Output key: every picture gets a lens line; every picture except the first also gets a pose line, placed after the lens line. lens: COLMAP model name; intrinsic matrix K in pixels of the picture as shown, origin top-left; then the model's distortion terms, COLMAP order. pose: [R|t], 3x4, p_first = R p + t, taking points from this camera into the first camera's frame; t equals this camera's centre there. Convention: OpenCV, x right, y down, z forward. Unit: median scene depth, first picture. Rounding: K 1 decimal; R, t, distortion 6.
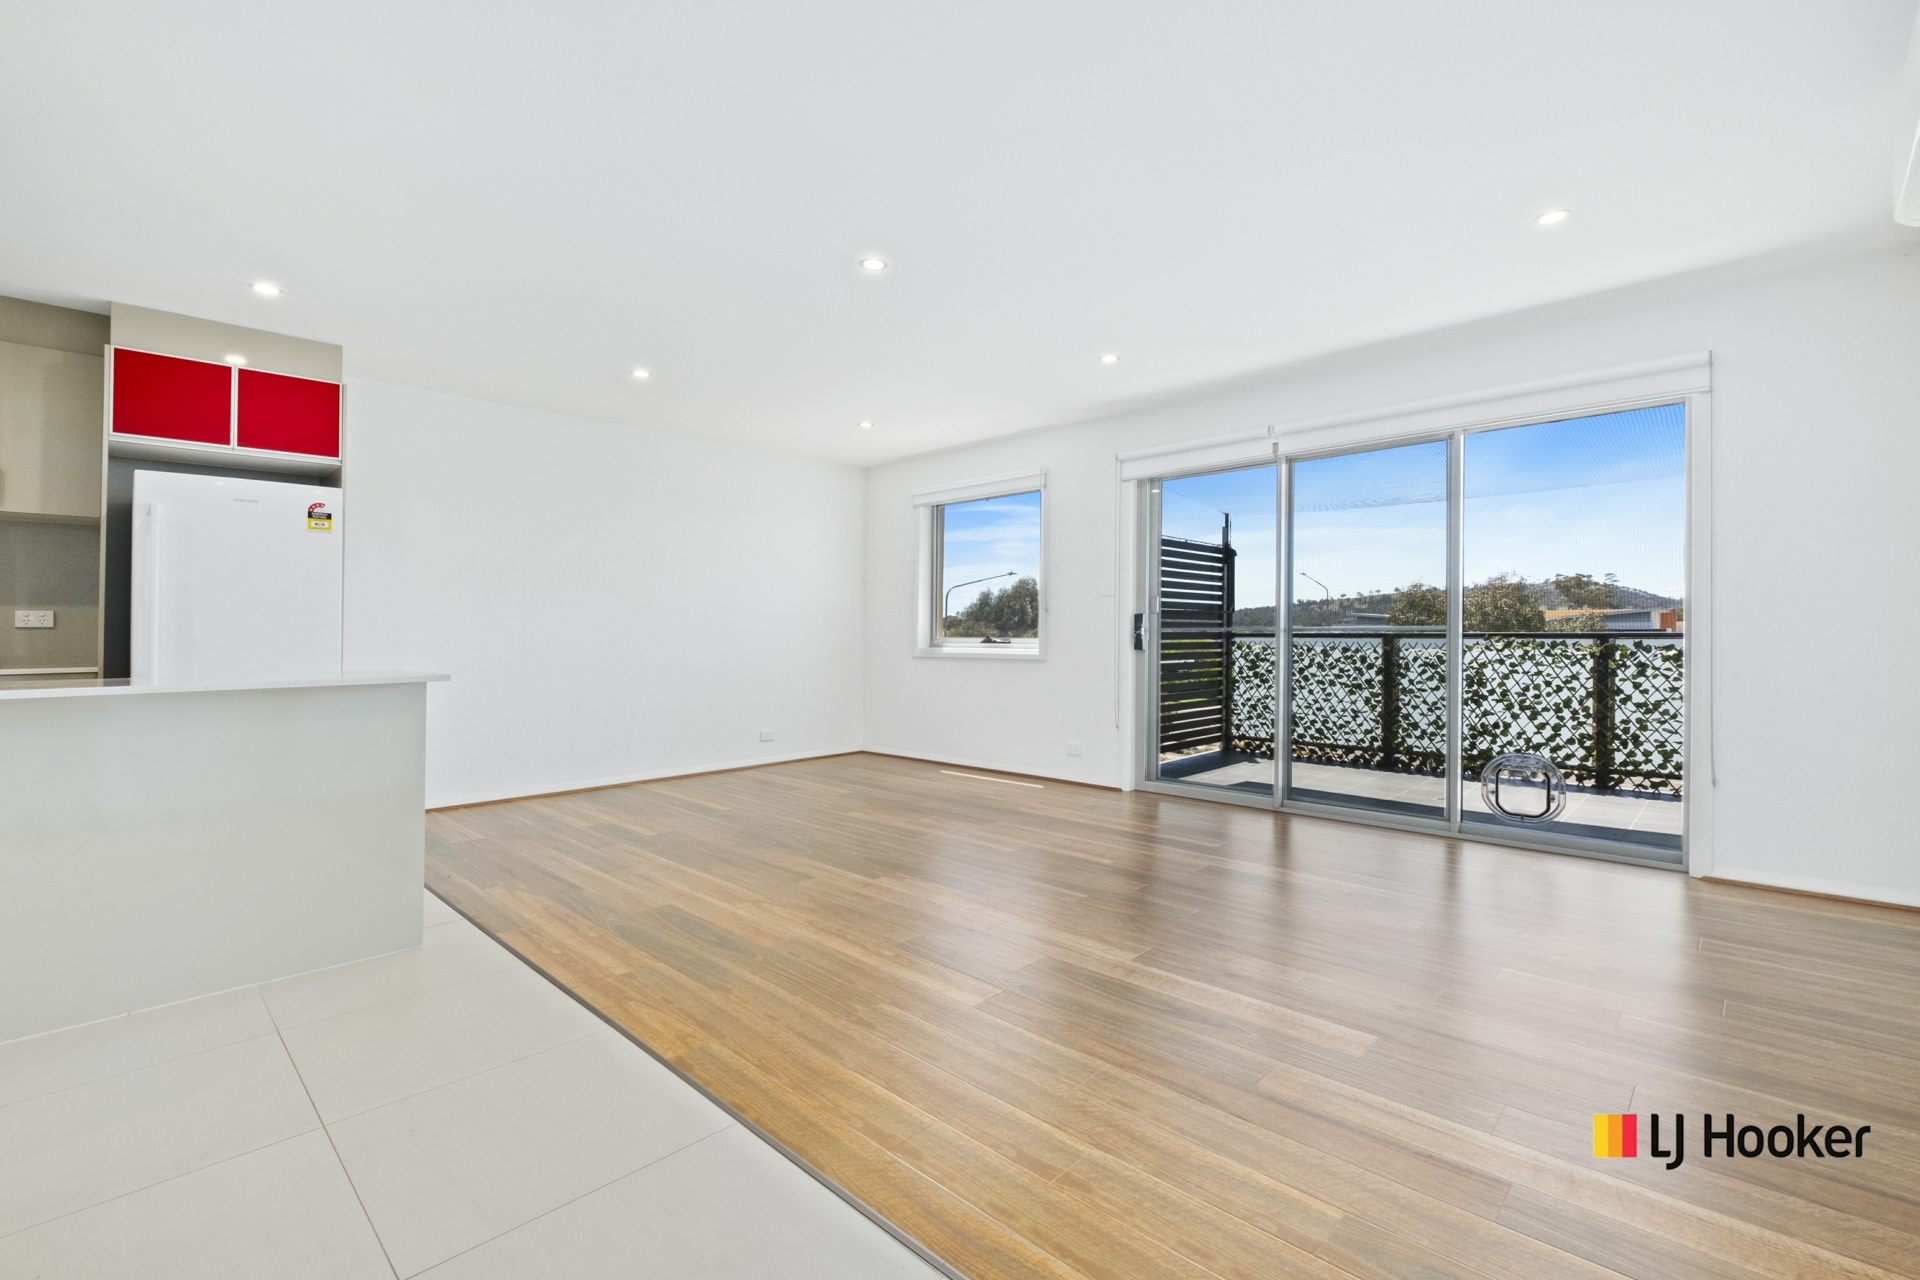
lens RADIAL K [[836.3, 0, 963.0], [0, 836.3, 636.4], [0, 0, 1]] dist [-0.008258, -0.000276]
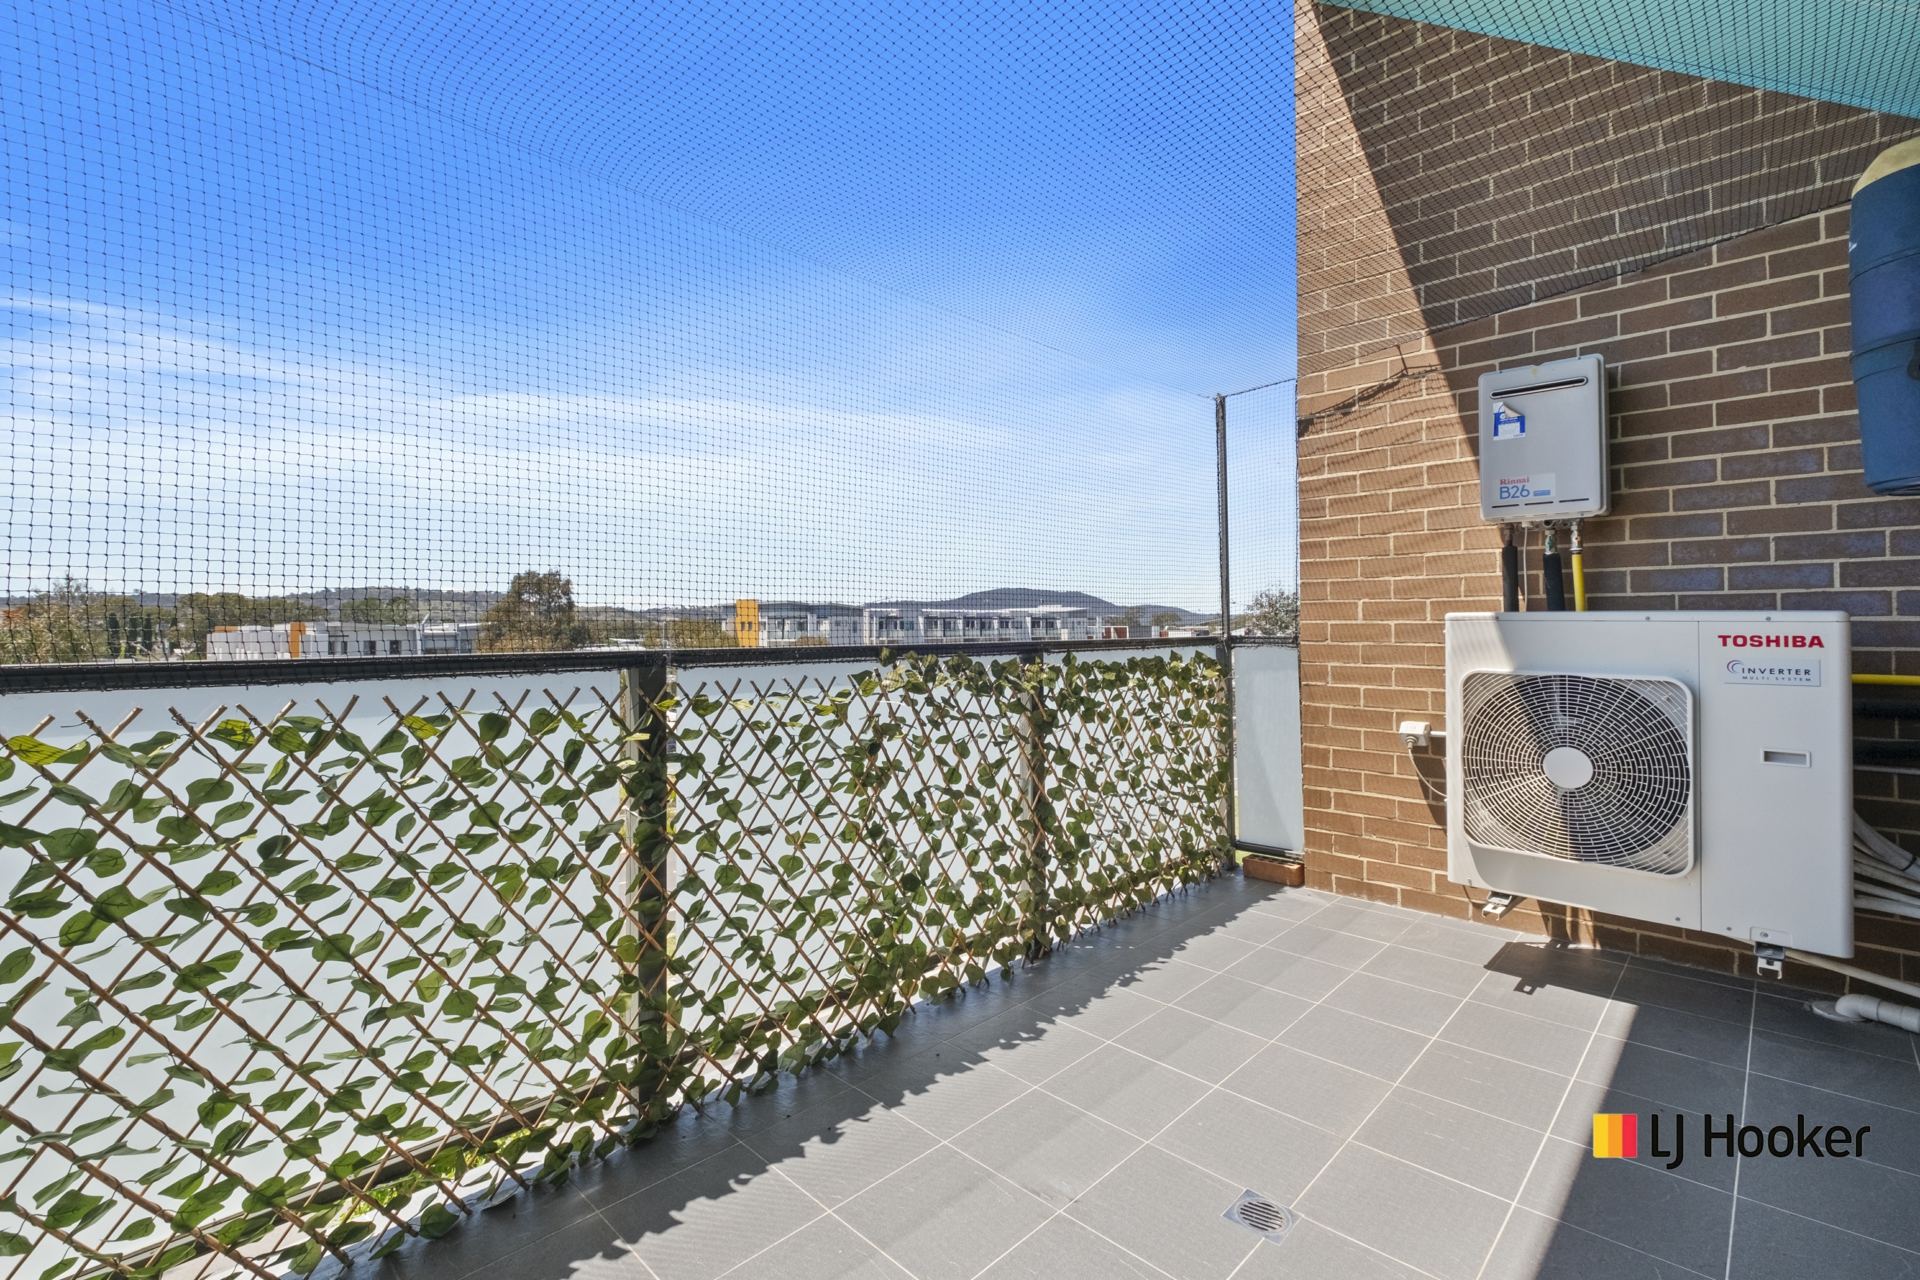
lens RADIAL K [[836.3, 0, 961.5], [0, 836.3, 630.5], [0, 0, 1]] dist [-0.008258, -0.000276]
pose [[0.010866, -0.007177, 0.999915, 0.220689], [0.008527, 0.999939, 0.007085, -0.010934], [-0.999905, 0.008450, 0.010926, 0.854309]]
